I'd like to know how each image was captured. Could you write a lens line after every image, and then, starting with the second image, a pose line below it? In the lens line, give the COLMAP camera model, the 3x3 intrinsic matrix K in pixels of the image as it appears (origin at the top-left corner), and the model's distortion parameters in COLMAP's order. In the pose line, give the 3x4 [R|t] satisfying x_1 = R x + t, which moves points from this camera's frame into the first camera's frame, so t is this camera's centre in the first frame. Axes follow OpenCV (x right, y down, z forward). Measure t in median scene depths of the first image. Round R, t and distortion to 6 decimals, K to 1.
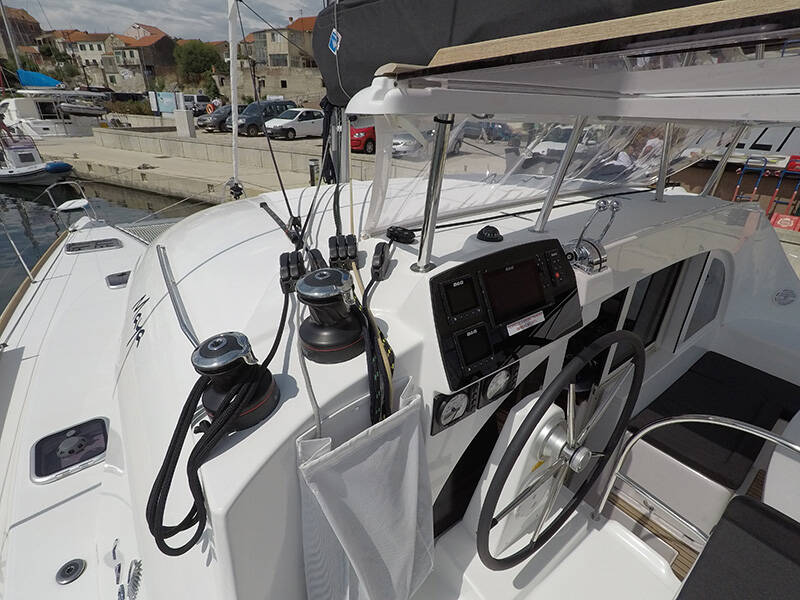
lens RADIAL K [[409.8, 0, 403.1], [0, 409.8, 300.5], [0, 0, 1]] dist [-0.013624, 0.005910]
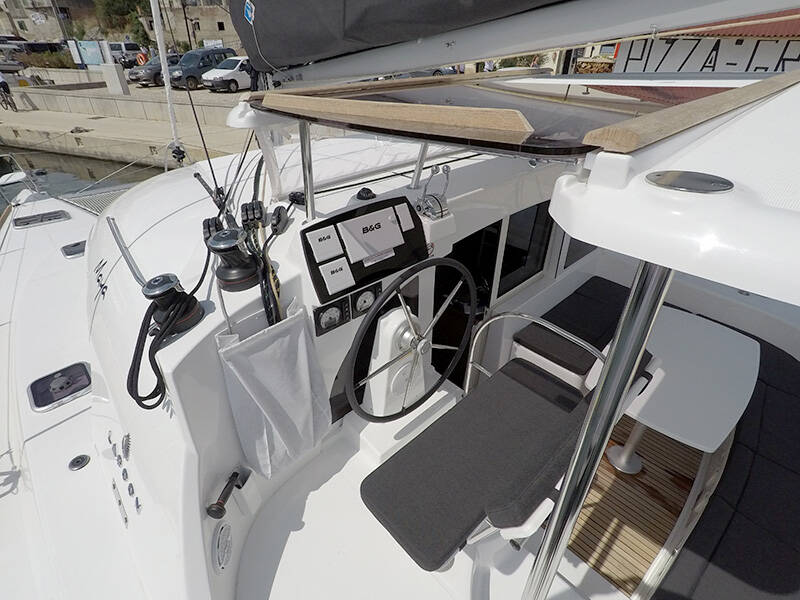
lens RADIAL K [[409.8, 0, 402.8], [0, 409.8, 303.2], [0, 0, 1]] dist [-0.013624, 0.005910]
pose [[0.994940, -0.075351, 0.066462, 0.184013], [0.066708, 0.990057, 0.123846, 0.027147], [-0.075133, -0.118786, 0.990073, -0.314594]]
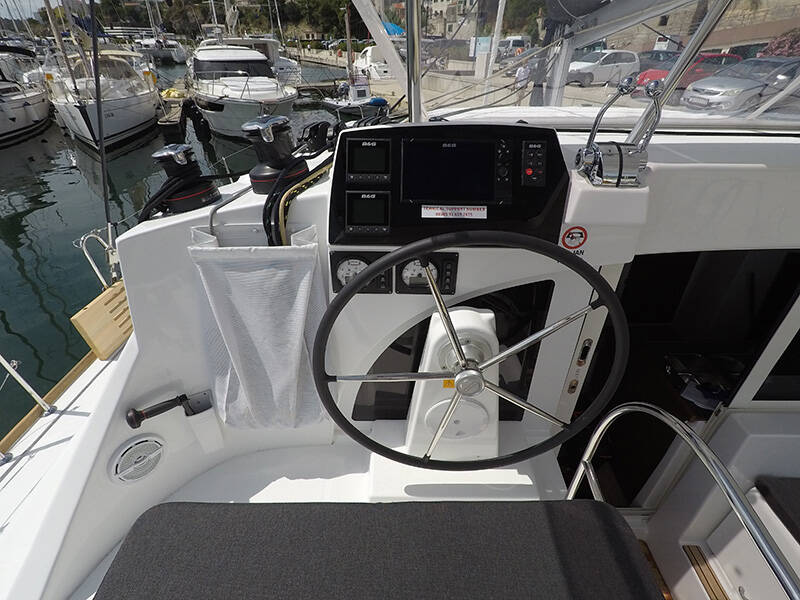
lens RADIAL K [[409.8, 0, 399.4], [0, 409.8, 303.8], [0, 0, 1]] dist [-0.013624, 0.005910]
pose [[0.779355, 0.313536, -0.542495, 0.505114], [-0.254541, 0.949565, 0.183125, 0.074625], [0.572551, -0.004632, 0.819856, 0.137484]]
